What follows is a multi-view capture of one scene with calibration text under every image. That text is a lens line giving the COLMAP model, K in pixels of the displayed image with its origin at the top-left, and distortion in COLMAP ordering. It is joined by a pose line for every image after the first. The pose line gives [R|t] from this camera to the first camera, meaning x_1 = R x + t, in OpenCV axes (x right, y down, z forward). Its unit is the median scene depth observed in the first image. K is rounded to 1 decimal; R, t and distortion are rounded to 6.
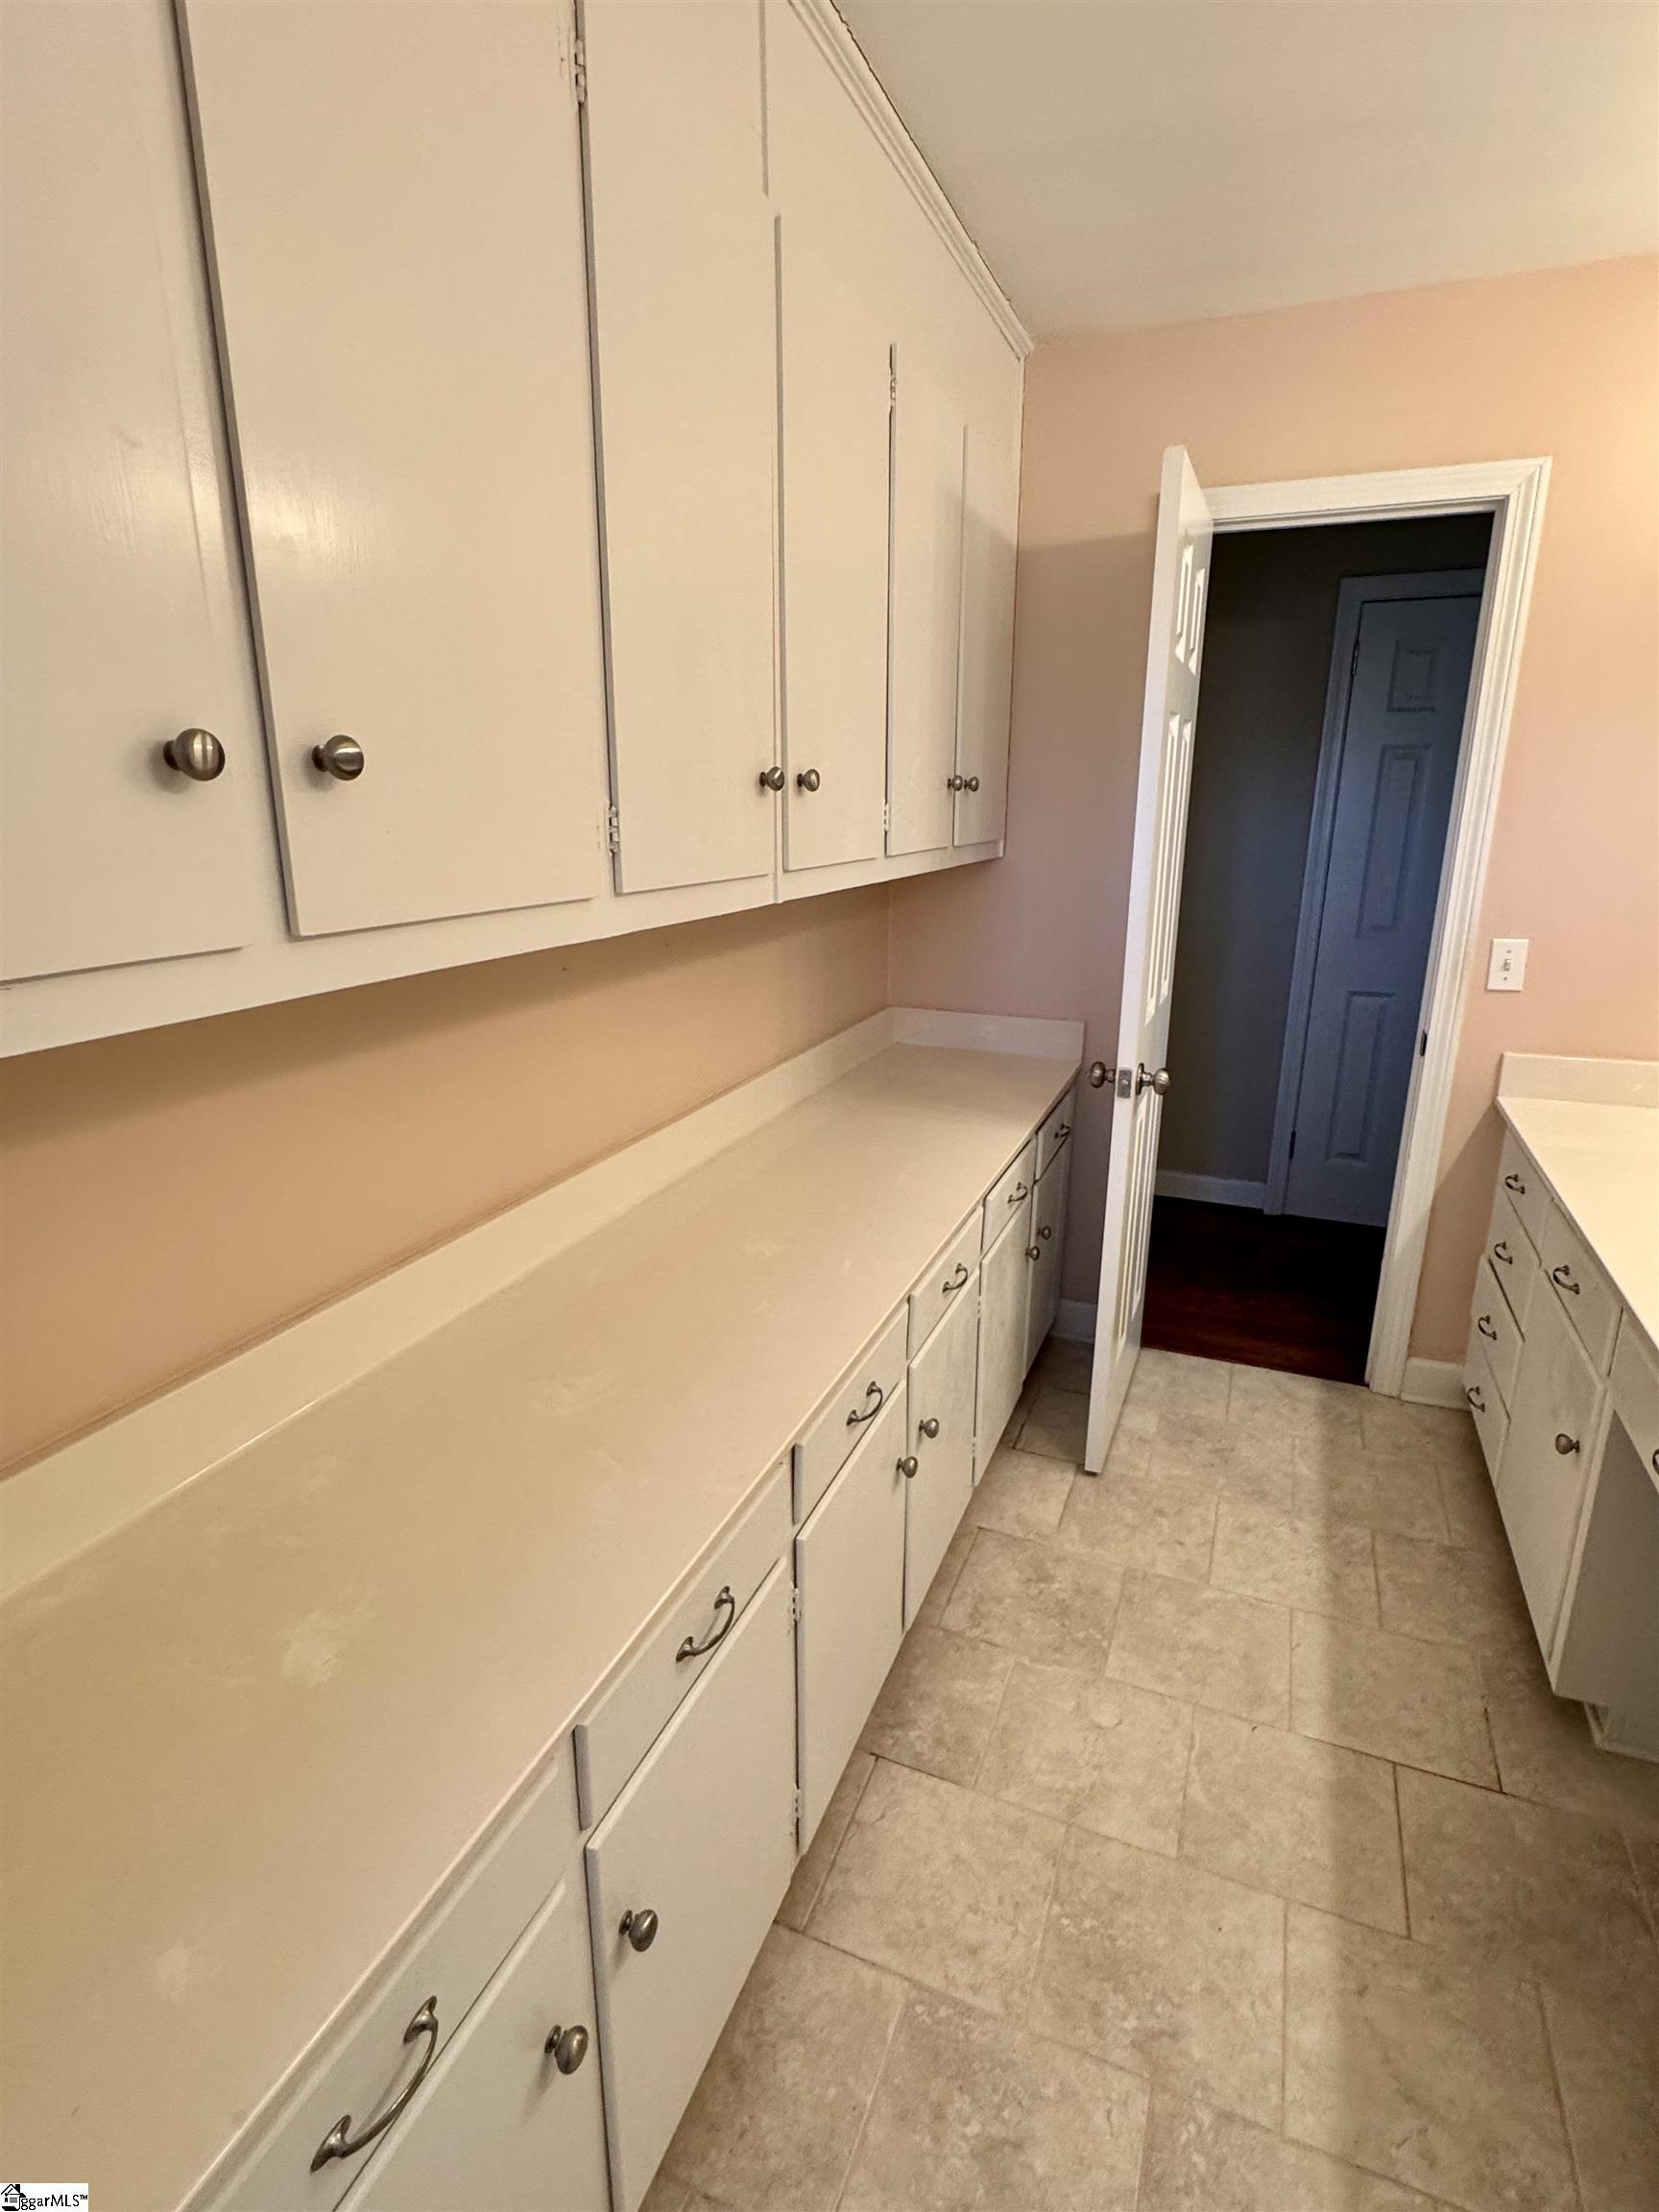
lens RADIAL K [[1084.6, 0, 831.9], [0, 1084.6, 1105.5], [0, 0, 1]] dist [-0.002920, -0.000863]
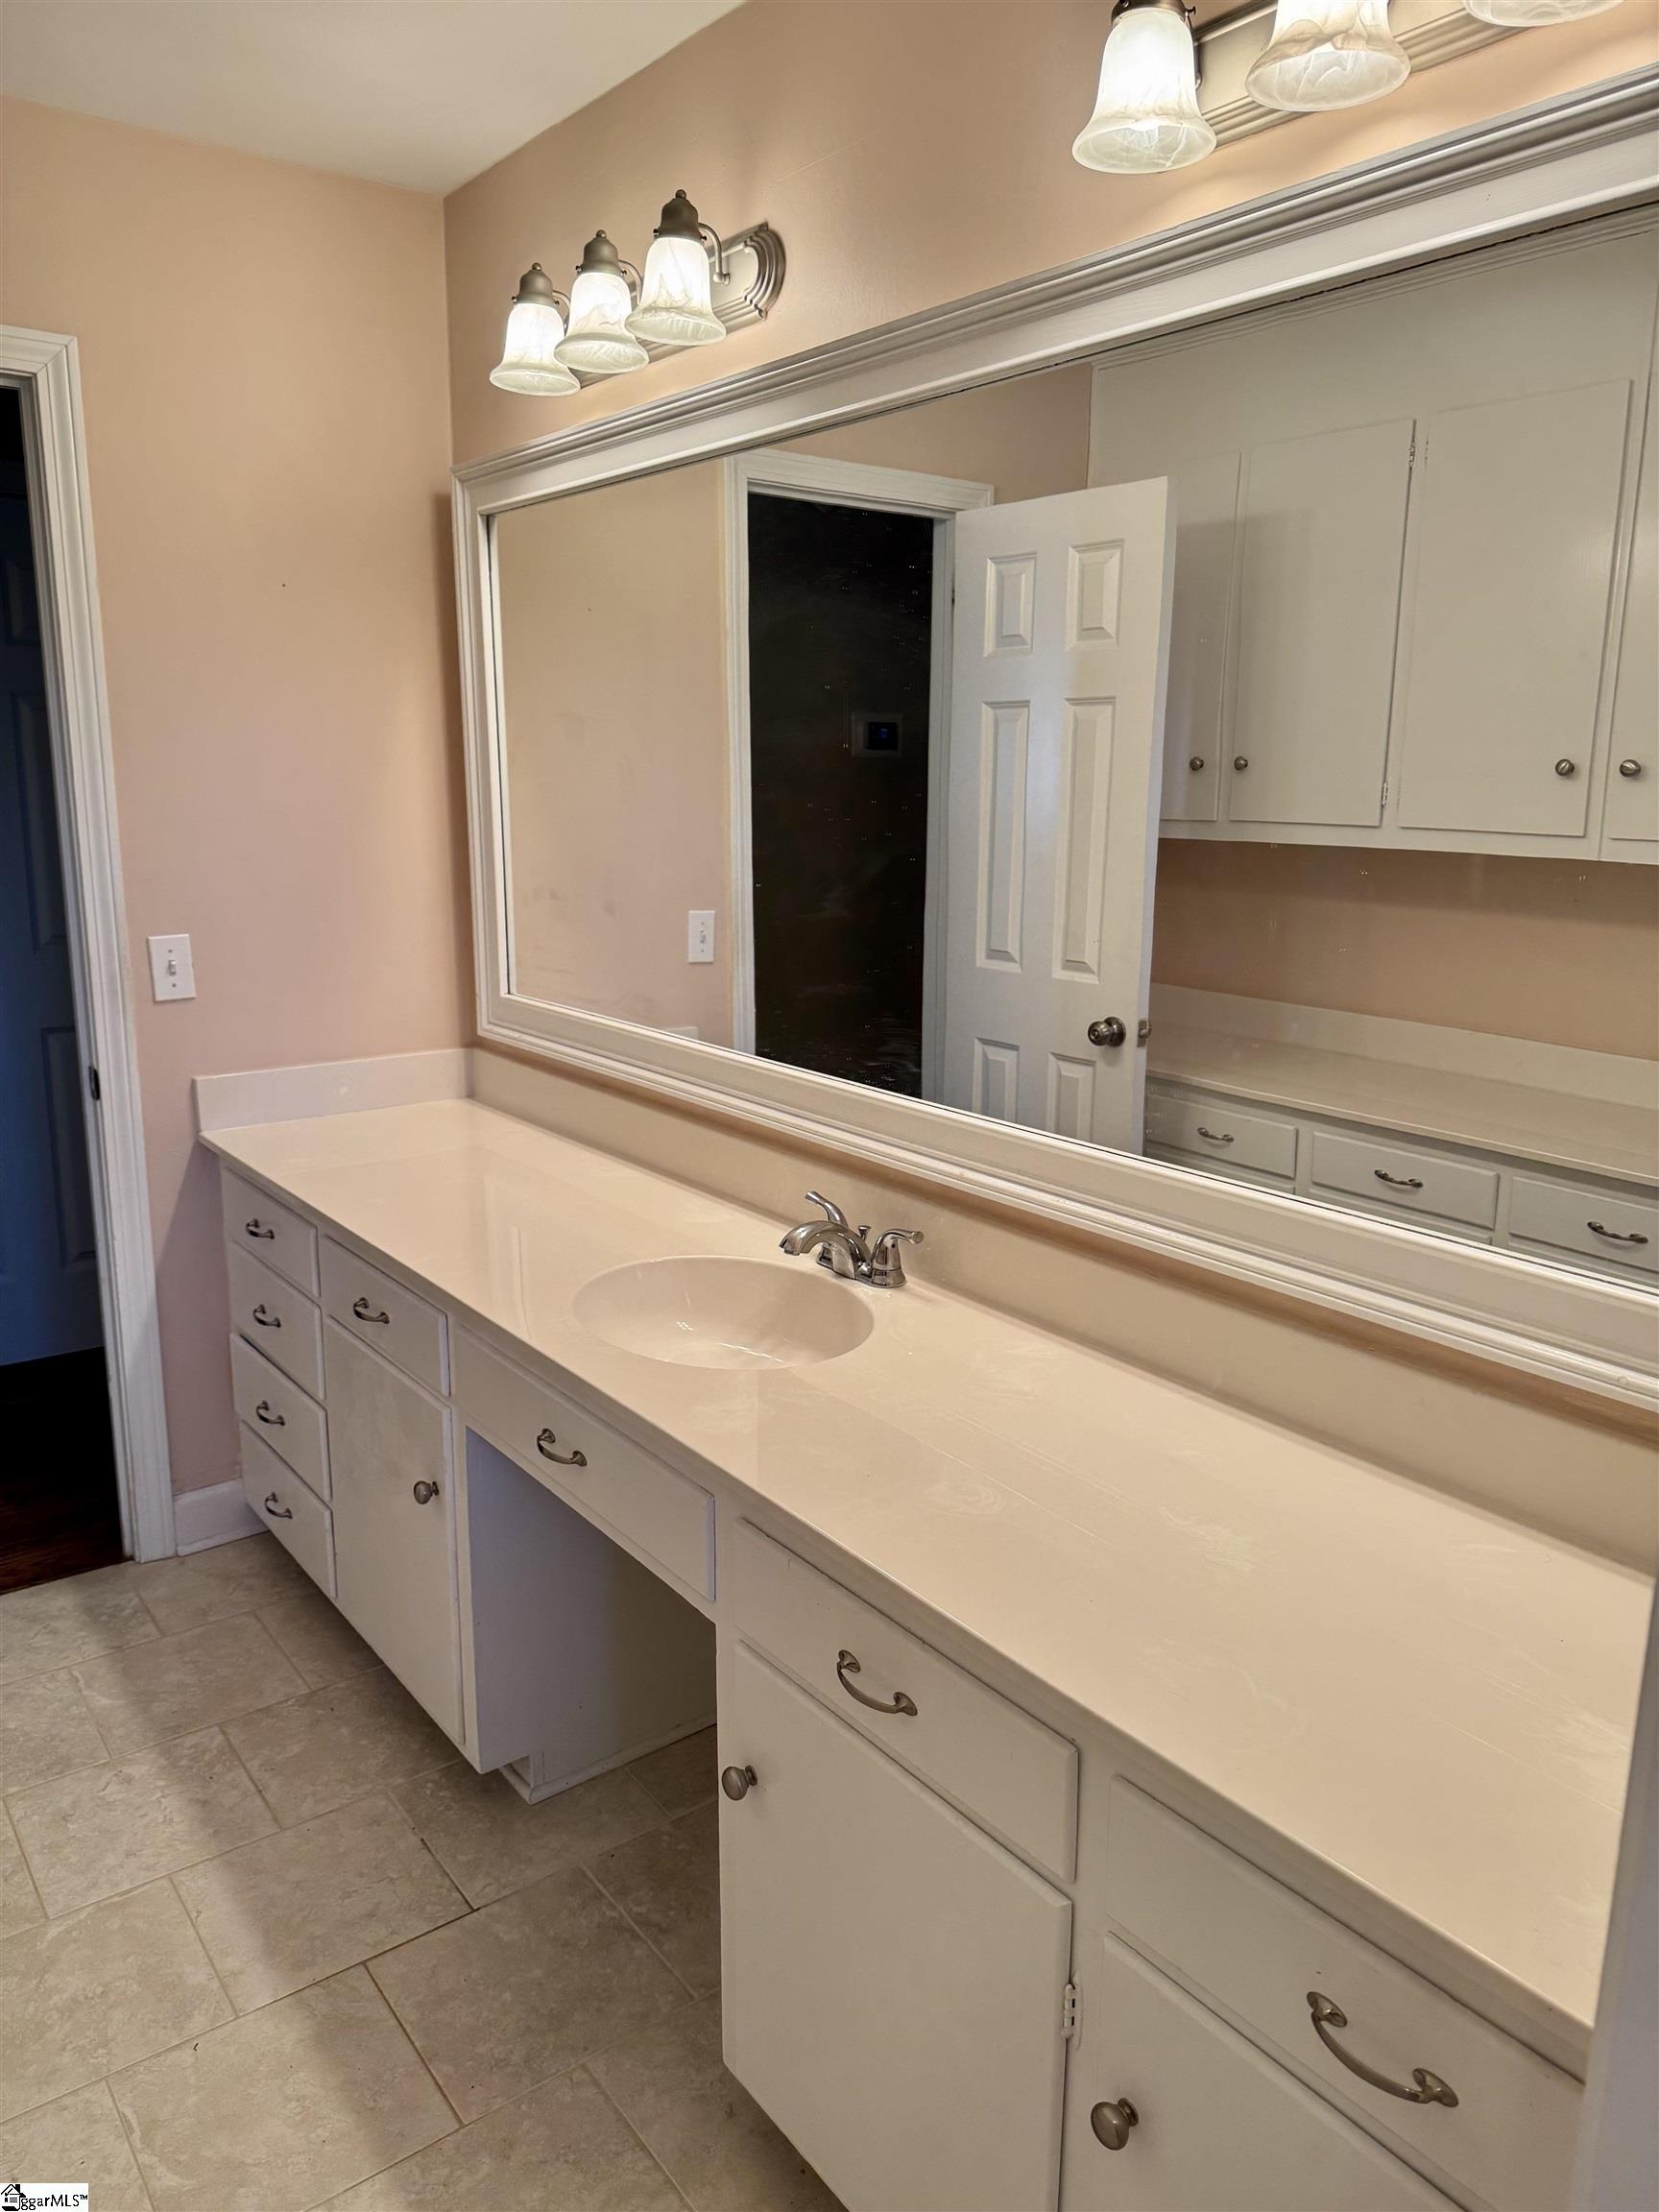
lens RADIAL K [[1553.1, 0, 831.3], [0, 1553.1, 1104.7], [0, 0, 1]] dist [0.013124, -0.013127]
pose [[0.509968, -0.174765, 0.842253, -0.122841], [0.226813, 0.971812, 0.064317, 0.004209], [-0.829752, 0.158234, 0.535232, 0.009797]]
